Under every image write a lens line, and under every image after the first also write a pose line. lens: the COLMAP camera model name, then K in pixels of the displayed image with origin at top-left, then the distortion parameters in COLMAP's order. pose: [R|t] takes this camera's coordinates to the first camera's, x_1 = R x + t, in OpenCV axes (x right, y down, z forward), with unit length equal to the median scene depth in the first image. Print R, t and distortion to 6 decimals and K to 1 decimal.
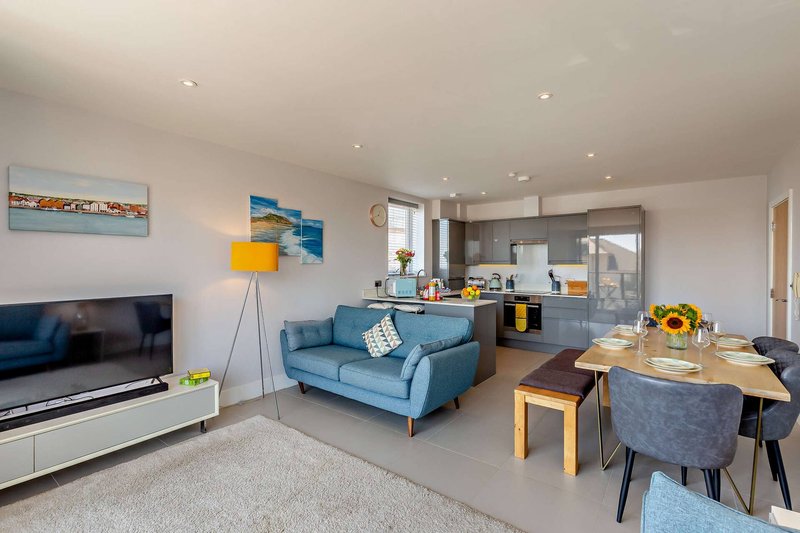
lens RADIAL K [[281.6, 0, 426.1], [0, 281.6, 265.8], [0, 0, 1]] dist [-0.038441, 0.000190]
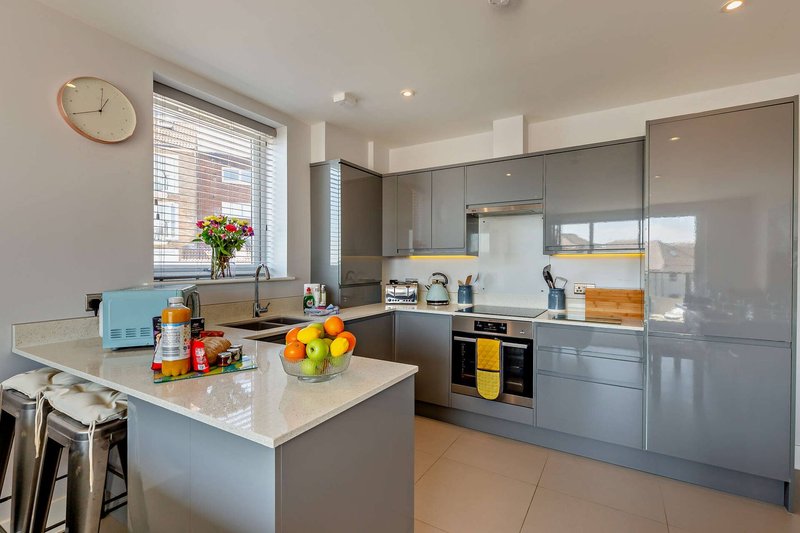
lens RADIAL K [[367.6, 0, 400.0], [0, 367.6, 266.5], [0, 0, 1]] dist [-0.000111, 0.000123]
pose [[0.994133, -0.001420, 0.108157, 0.118528], [0.000277, 0.999944, 0.010586, 0.009731], [-0.108166, -0.010494, 0.994077, 0.379441]]
